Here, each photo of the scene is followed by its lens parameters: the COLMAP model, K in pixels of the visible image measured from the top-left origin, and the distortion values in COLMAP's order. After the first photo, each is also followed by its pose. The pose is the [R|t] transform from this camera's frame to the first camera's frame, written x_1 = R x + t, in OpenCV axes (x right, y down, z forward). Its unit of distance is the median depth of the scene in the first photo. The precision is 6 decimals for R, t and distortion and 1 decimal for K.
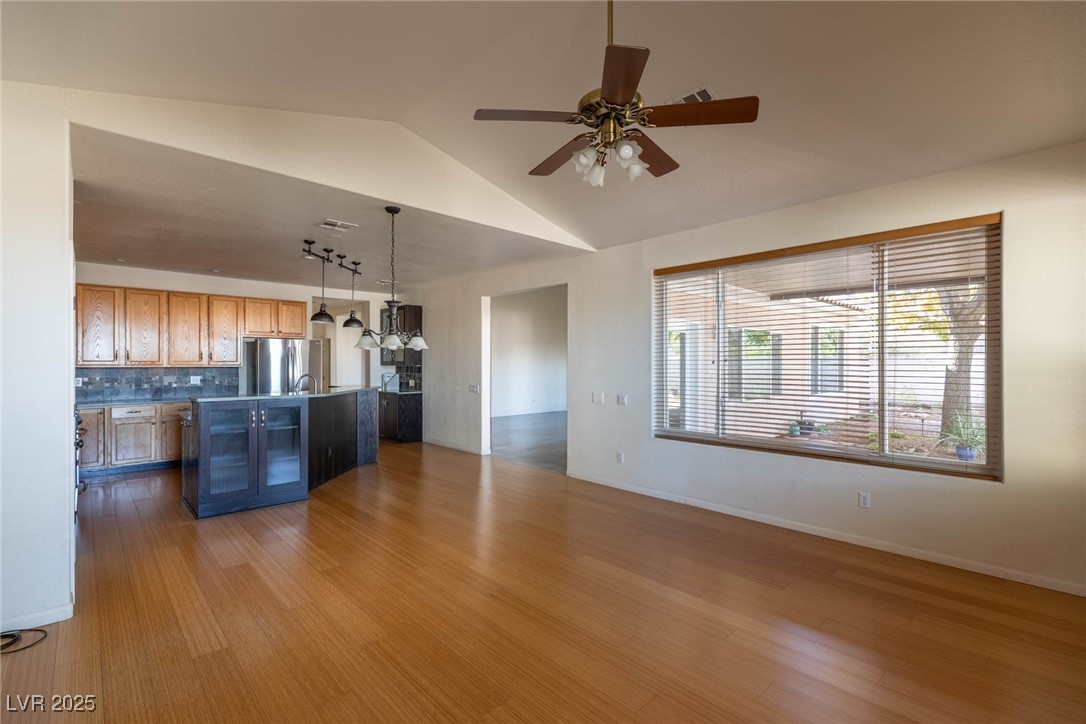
lens RADIAL K [[486.9, 0, 543.0], [0, 486.9, 362.0], [0, 0, 1]] dist [0.000267, 0.000194]
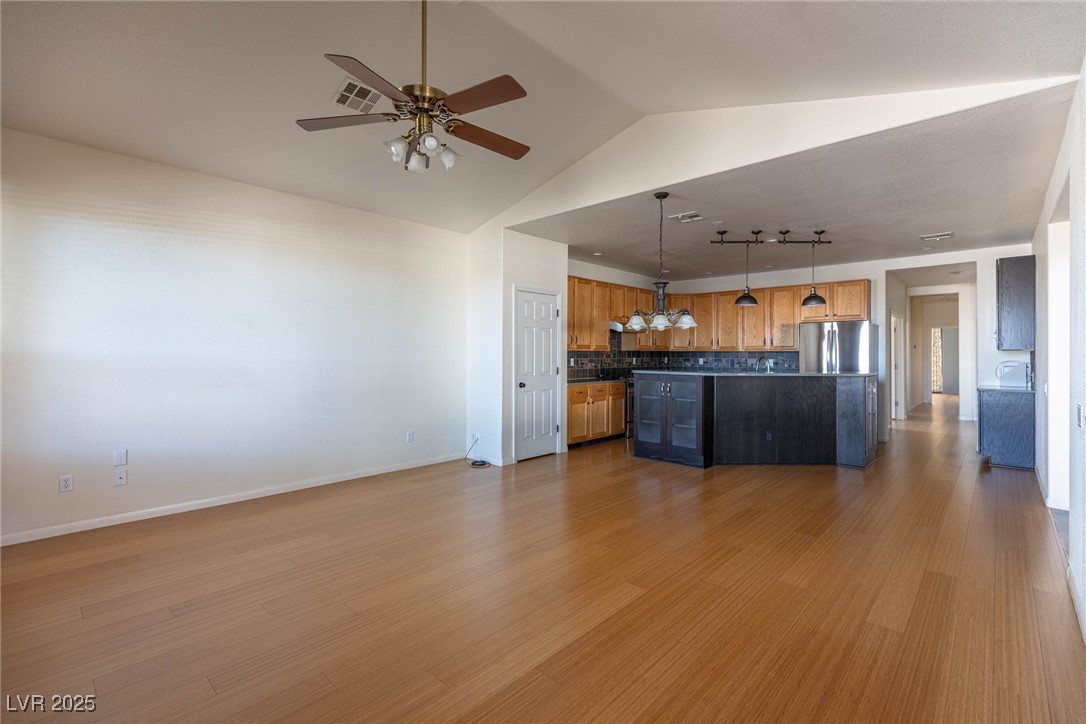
lens RADIAL K [[482.7, 0, 544.8], [0, 482.7, 352.6], [0, 0, 1]] dist [0.000209, 0.000038]
pose [[0.057309, -0.002350, -0.998354, 0.452014], [-0.000352, 0.999997, -0.002374, 0.017645], [0.998356, 0.000487, 0.057308, 0.439516]]
